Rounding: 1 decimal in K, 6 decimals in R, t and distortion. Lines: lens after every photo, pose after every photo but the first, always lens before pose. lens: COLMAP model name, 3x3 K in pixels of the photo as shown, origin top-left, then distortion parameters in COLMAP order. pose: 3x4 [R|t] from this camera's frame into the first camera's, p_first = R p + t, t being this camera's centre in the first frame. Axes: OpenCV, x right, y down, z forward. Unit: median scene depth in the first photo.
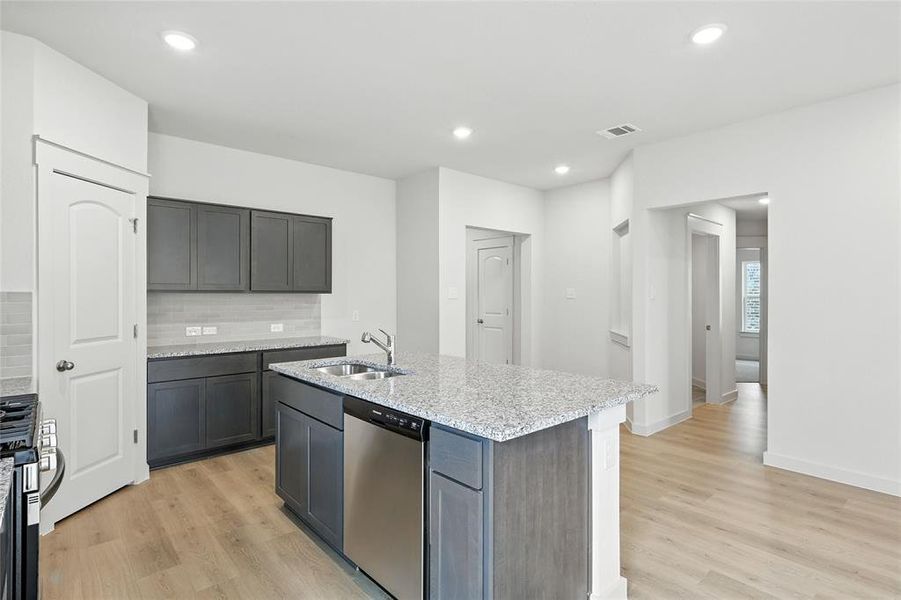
lens RADIAL K [[467.2, 0, 457.2], [0, 467.2, 292.8], [0, 0, 1]] dist [0.005805, 0.000855]
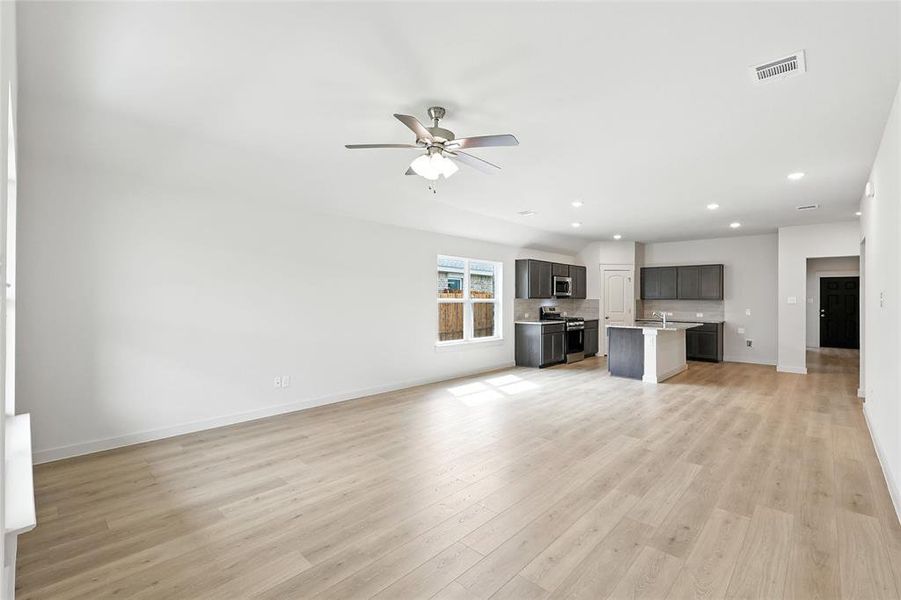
lens RADIAL K [[402.0, 0, 451.0], [0, 402.0, 295.7], [0, 0, 1]] dist [0.005003, 0.001341]
pose [[0.093904, -0.008043, -0.995549, 1.956940], [-0.002748, 0.999961, -0.008337, -0.000606], [0.995578, 0.003518, 0.093878, -0.528696]]
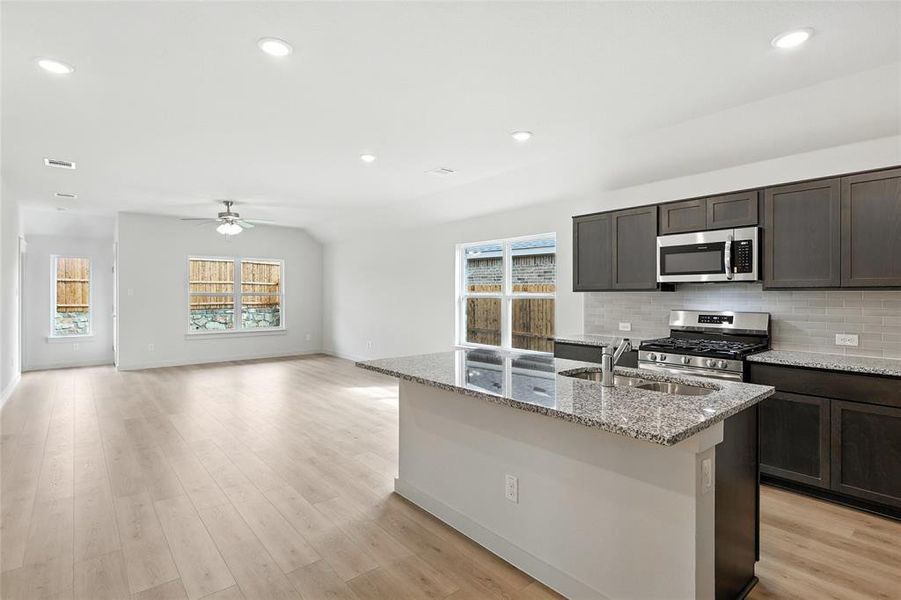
lens RADIAL K [[444.4, 0, 450.4], [0, 444.4, 289.7], [0, 0, 1]] dist [0.005382, 0.001289]
pose [[-0.999571, -0.001144, 0.029265, 0.076323], [-0.001505, 0.999923, -0.012285, 0.005902], [-0.029249, -0.012324, -0.999496, 1.437049]]
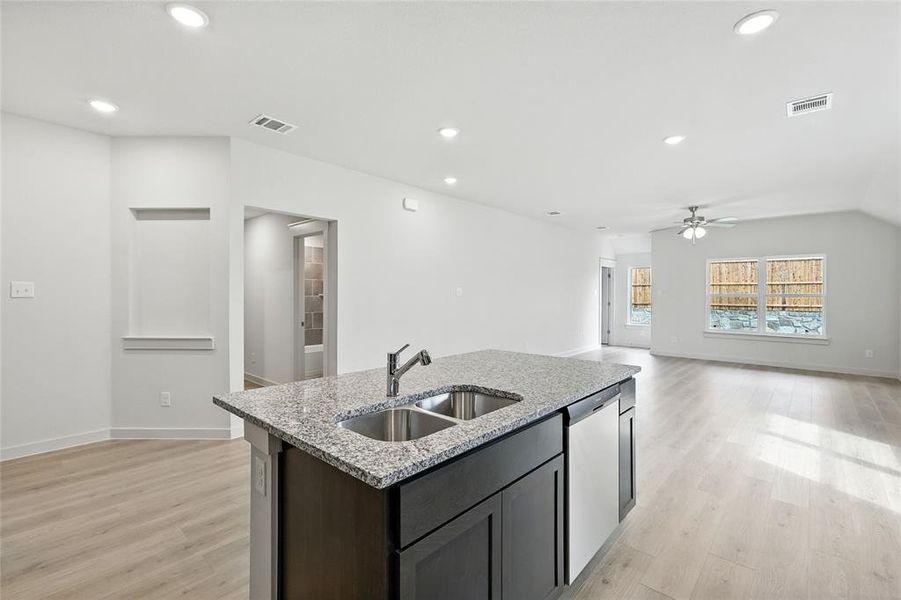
lens RADIAL K [[395.3, 0, 452.9], [0, 395.3, 298.1], [0, 0, 1]] dist [0.001258, 0.000421]
pose [[-0.104015, -0.013862, 0.994479, -0.598144], [-0.007490, 0.999885, 0.013154, 0.001127], [-0.994548, -0.006080, -0.104107, 0.813001]]
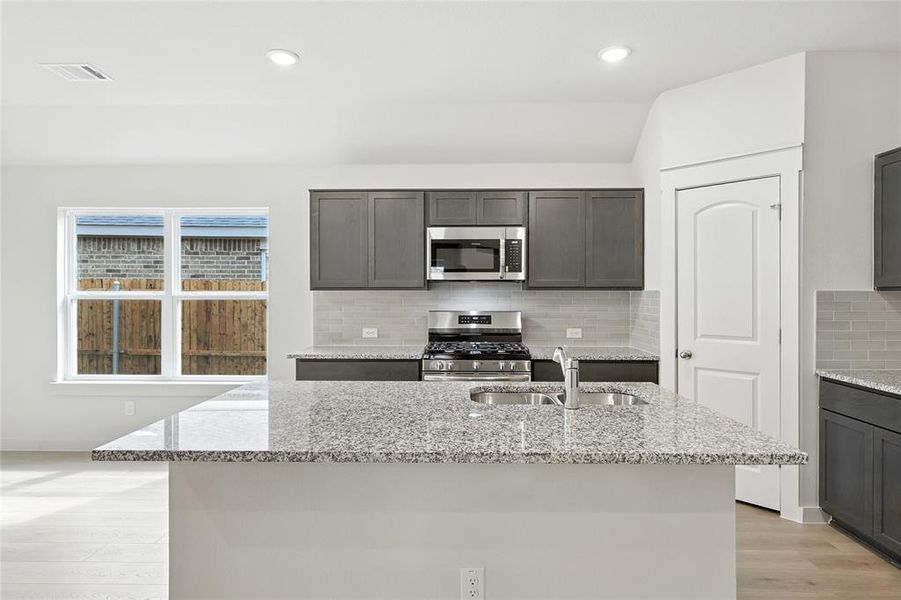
lens RADIAL K [[516.7, 0, 448.5], [0, 516.7, 296.7], [0, 0, 1]] dist [0.008662, 0.001274]
pose [[-0.681915, 0.003417, -0.731424, 0.381429], [0.000646, 0.999992, 0.004069, 0.005231], [0.731431, 0.002302, -0.681911, 1.115246]]
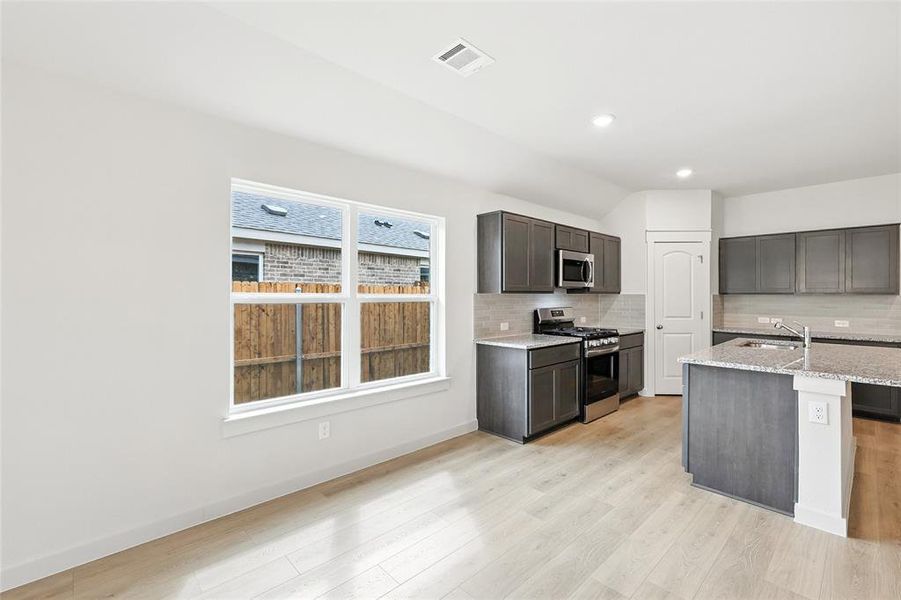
lens RADIAL K [[395.3, 0, 451.2], [0, 395.3, 294.9], [0, 0, 1]] dist [0.001258, 0.000421]
pose [[0.033229, -0.001530, -0.999447, 0.809970], [0.001125, 0.999998, -0.001494, 0.001611], [0.999447, -0.001075, 0.033231, -0.056620]]
